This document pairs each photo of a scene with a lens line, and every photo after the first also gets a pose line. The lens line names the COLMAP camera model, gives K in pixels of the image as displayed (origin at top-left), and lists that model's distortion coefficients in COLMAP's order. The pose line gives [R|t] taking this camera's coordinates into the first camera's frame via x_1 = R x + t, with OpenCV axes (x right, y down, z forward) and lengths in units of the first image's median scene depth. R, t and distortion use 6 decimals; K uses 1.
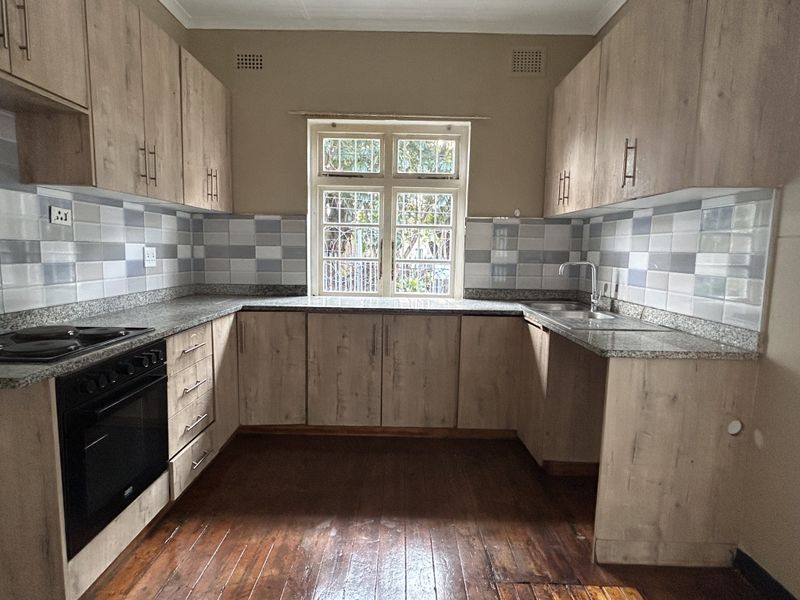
lens RADIAL K [[430.7, 0, 395.5], [0, 430.7, 298.9], [0, 0, 1]] dist [-0.011181, -0.000233]
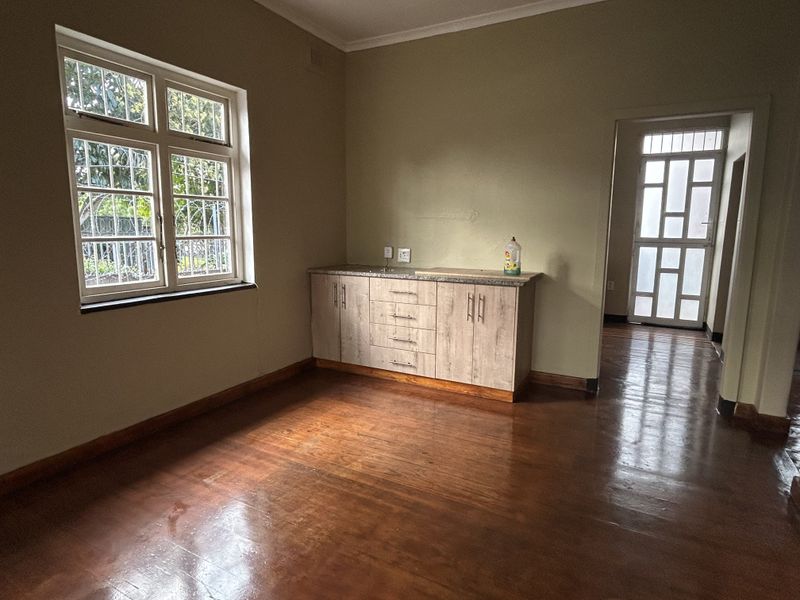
lens RADIAL K [[438.0, 0, 410.7], [0, 438.0, 298.8], [0, 0, 1]] dist [-0.006792, 0.003698]
pose [[0.509252, -0.149516, 0.847530, -0.629942], [0.097932, 0.988464, 0.115535, -0.027516], [-0.855027, 0.024164, 0.518020, 0.210102]]
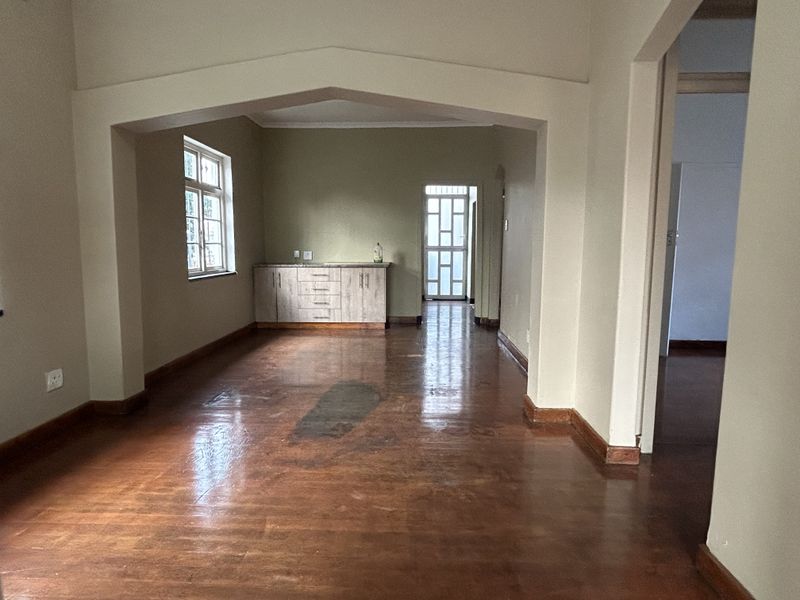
lens RADIAL K [[485.5, 0, 401.4], [0, 485.5, 295.5], [0, 0, 1]] dist [-0.005599, 0.000917]
pose [[0.066632, -0.121552, 0.990346, -0.657676], [0.107171, 0.987682, 0.114014, -0.027661], [-0.992005, 0.098539, 0.078838, 0.211853]]
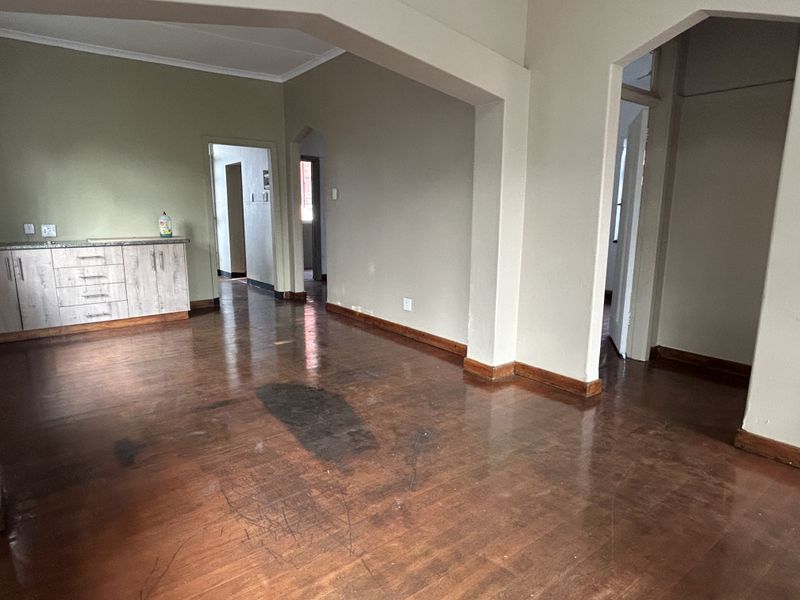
lens RADIAL K [[485.5, 0, 402.3], [0, 485.5, 291.8], [0, 0, 1]] dist [-0.005599, 0.000917]
pose [[-0.586590, -0.151925, 0.795507, -0.651239], [0.077558, 0.967196, 0.241904, -0.029432], [-0.806162, 0.203596, -0.555564, 0.225899]]
